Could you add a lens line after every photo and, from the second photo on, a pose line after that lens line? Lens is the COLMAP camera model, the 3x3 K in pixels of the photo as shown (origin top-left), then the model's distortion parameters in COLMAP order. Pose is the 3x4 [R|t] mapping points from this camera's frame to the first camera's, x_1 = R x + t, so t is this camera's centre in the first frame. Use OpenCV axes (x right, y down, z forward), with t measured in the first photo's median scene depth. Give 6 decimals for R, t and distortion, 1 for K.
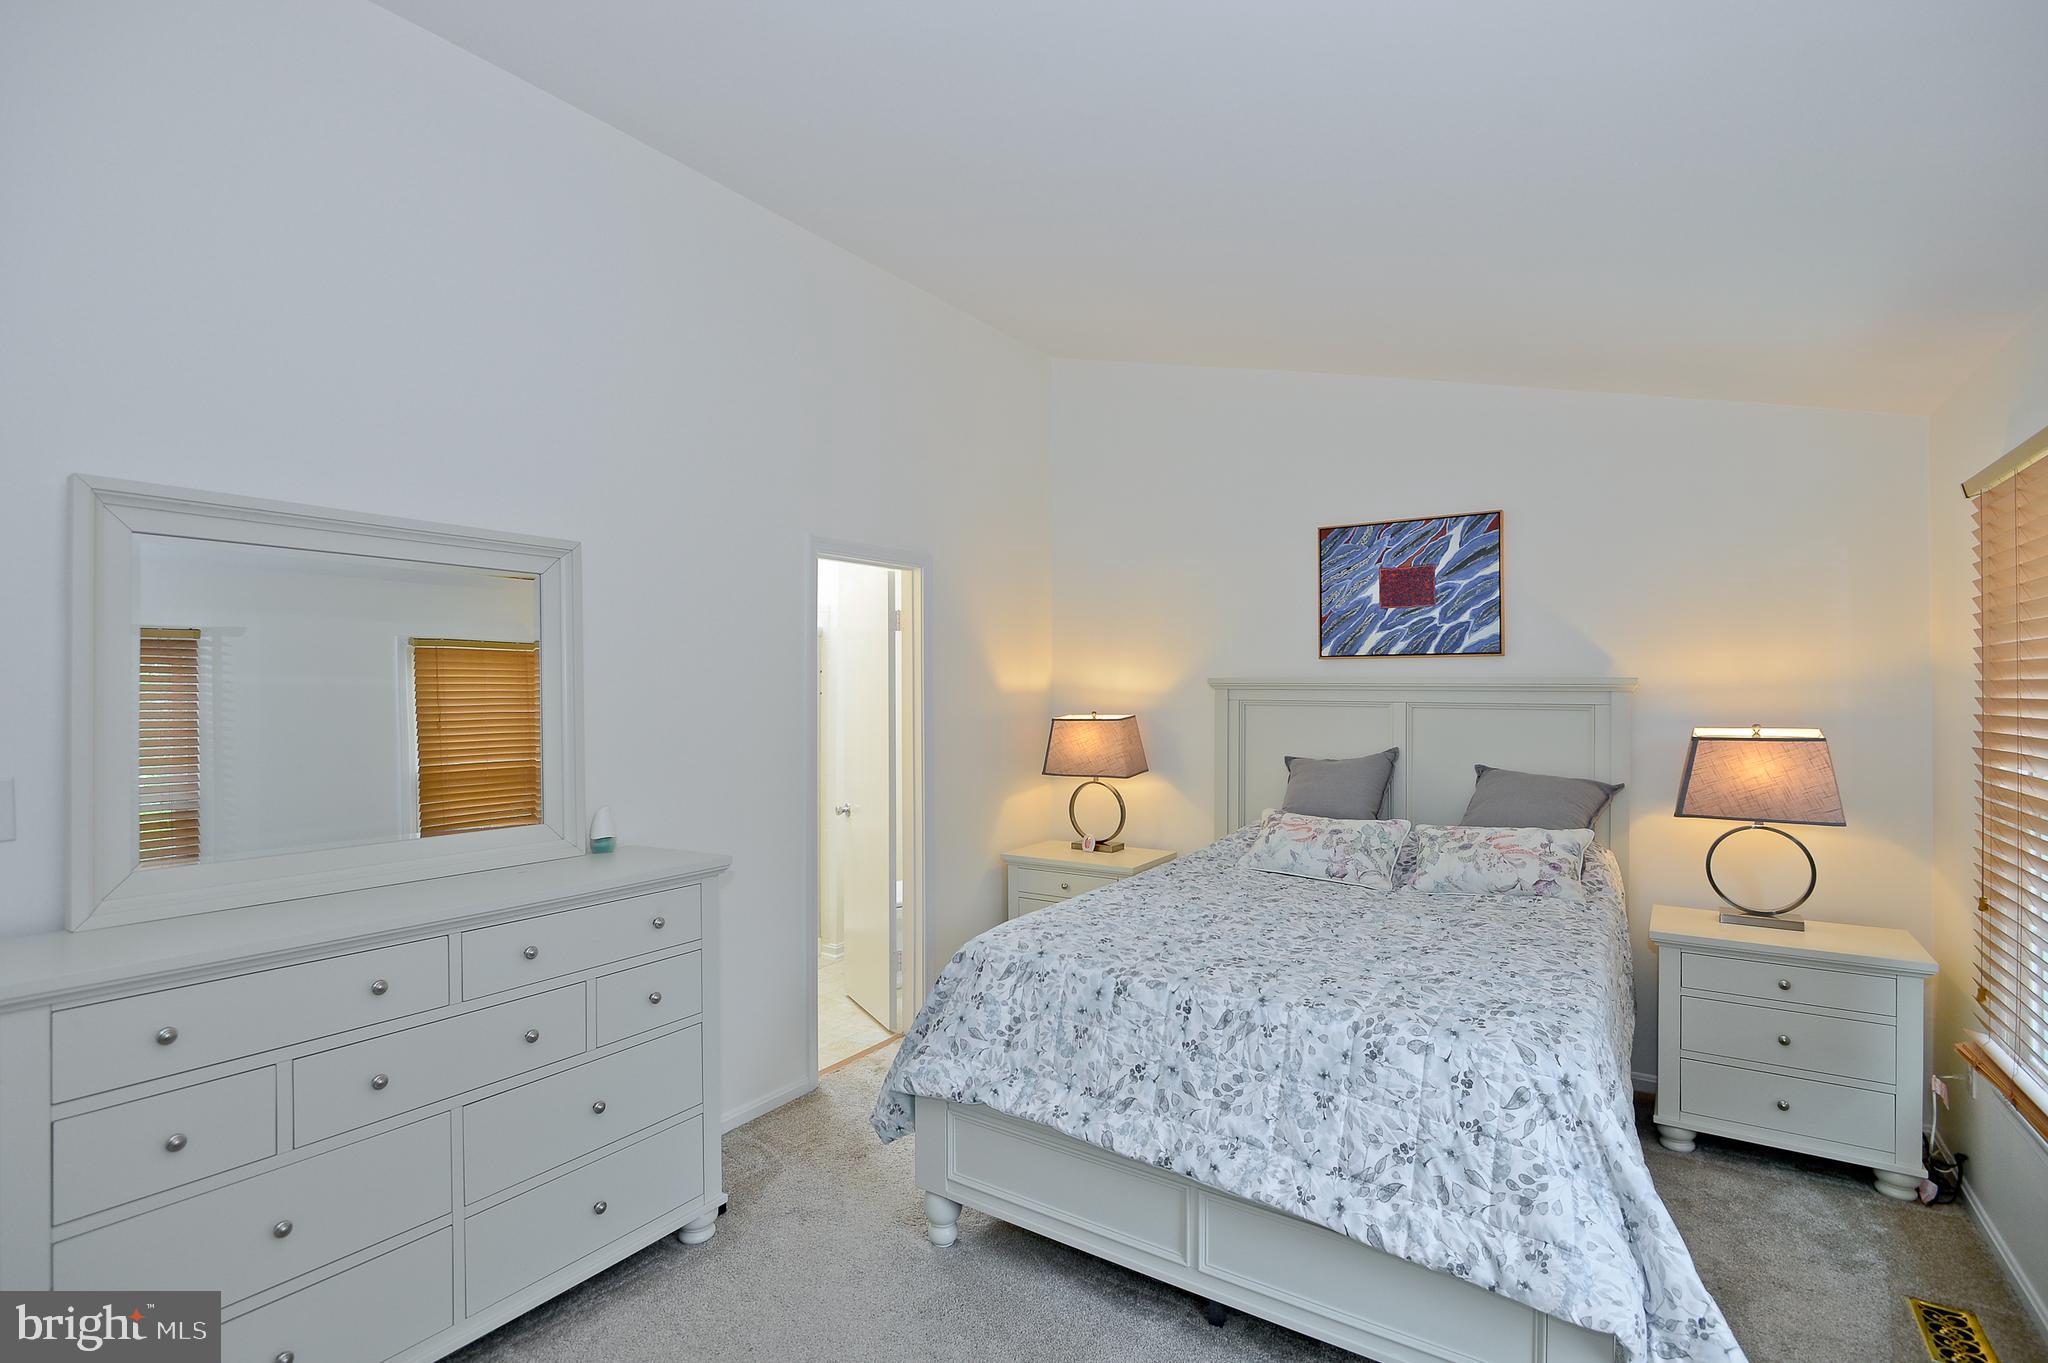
lens RADIAL K [[960.0, 0, 1012.6], [0, 960.0, 680.4], [0, 0, 1]] dist [-0.004323, -0.008318]
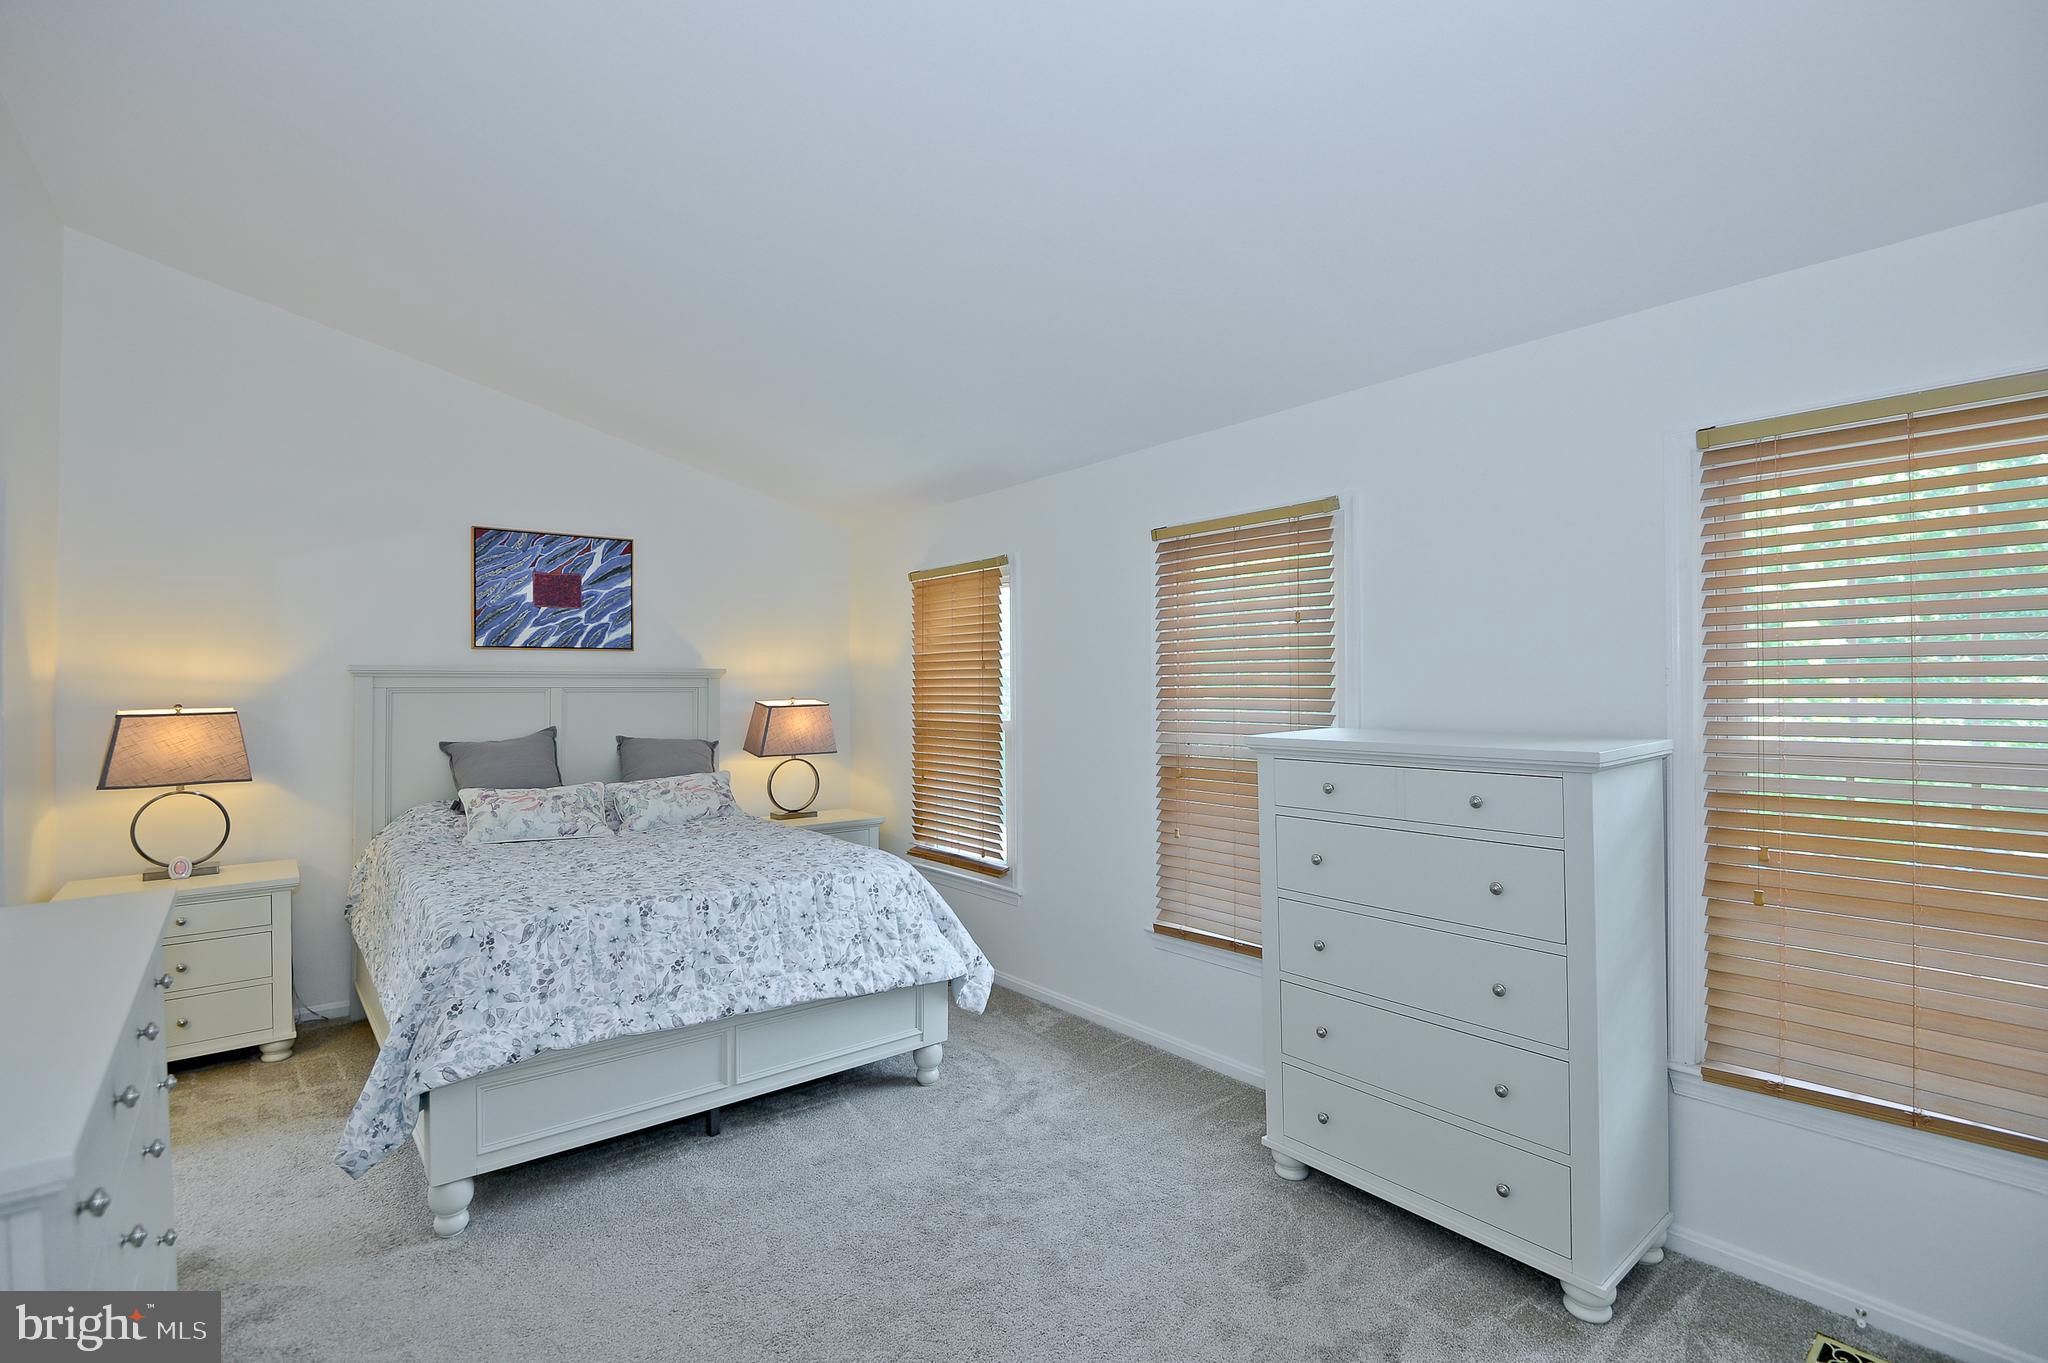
lens RADIAL K [[960.0, 0, 1035.3], [0, 960.0, 689.9], [0, 0, 1]] dist [-0.004323, -0.008318]
pose [[0.273665, -0.005976, 0.961806, -0.765260], [-0.000312, 0.999980, 0.006302, 0.023963], [-0.961825, -0.002025, 0.273658, 0.148875]]
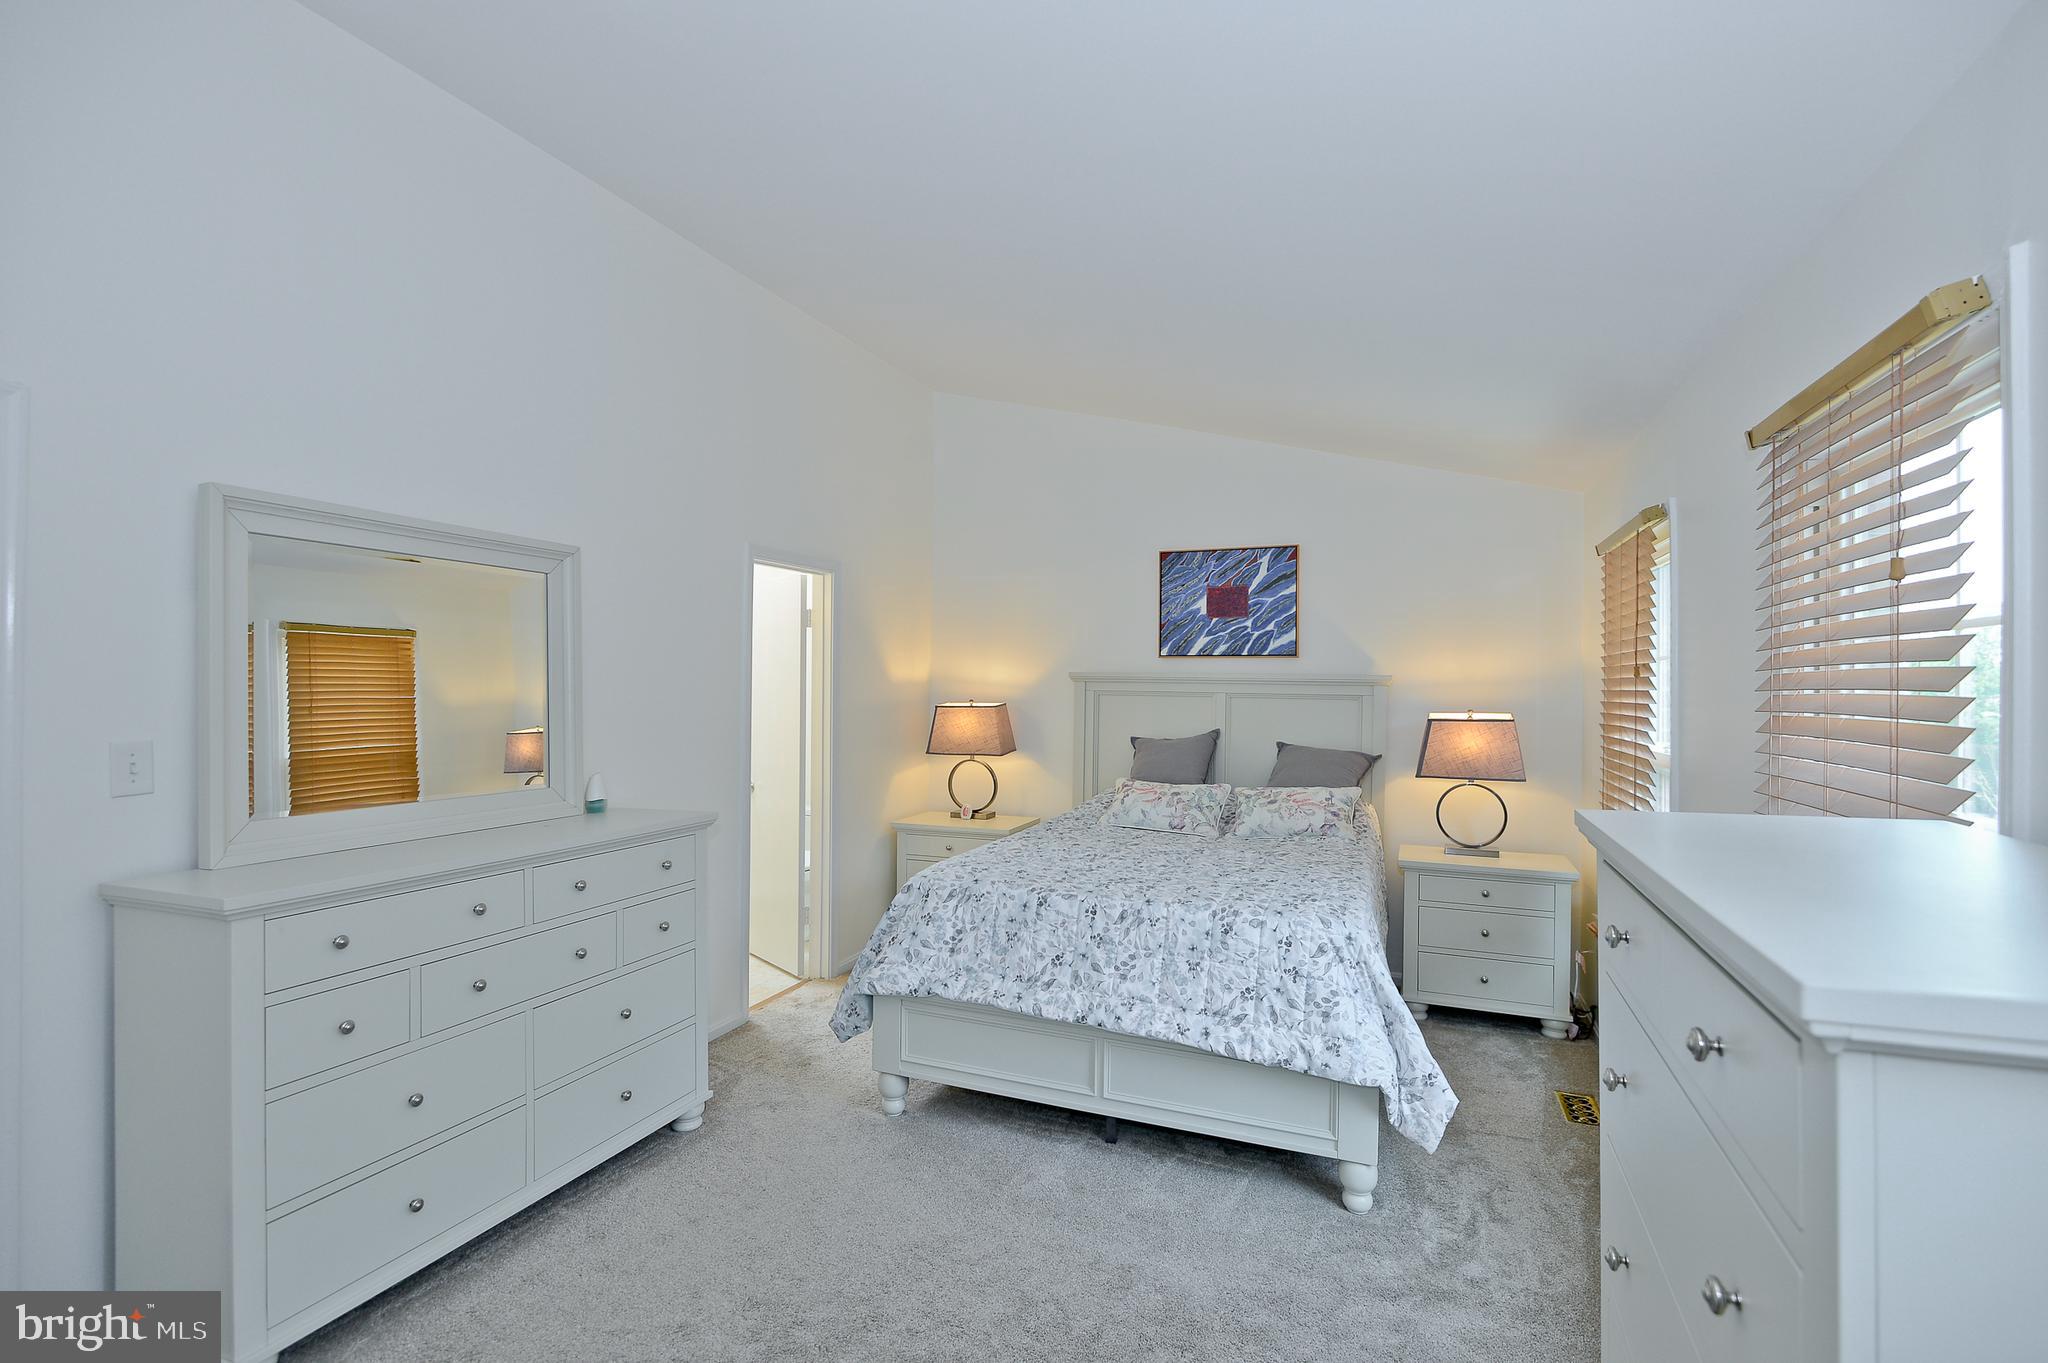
lens RADIAL K [[960.0, 0, 1007.8], [0, 960.0, 678.9], [0, 0, 1]] dist [-0.004323, -0.008318]
pose [[0.979552, 0.011784, 0.200844, -0.168732], [-0.012205, 0.999925, 0.000856, 0.008895], [-0.200818, -0.003290, 0.979623, -0.244121]]
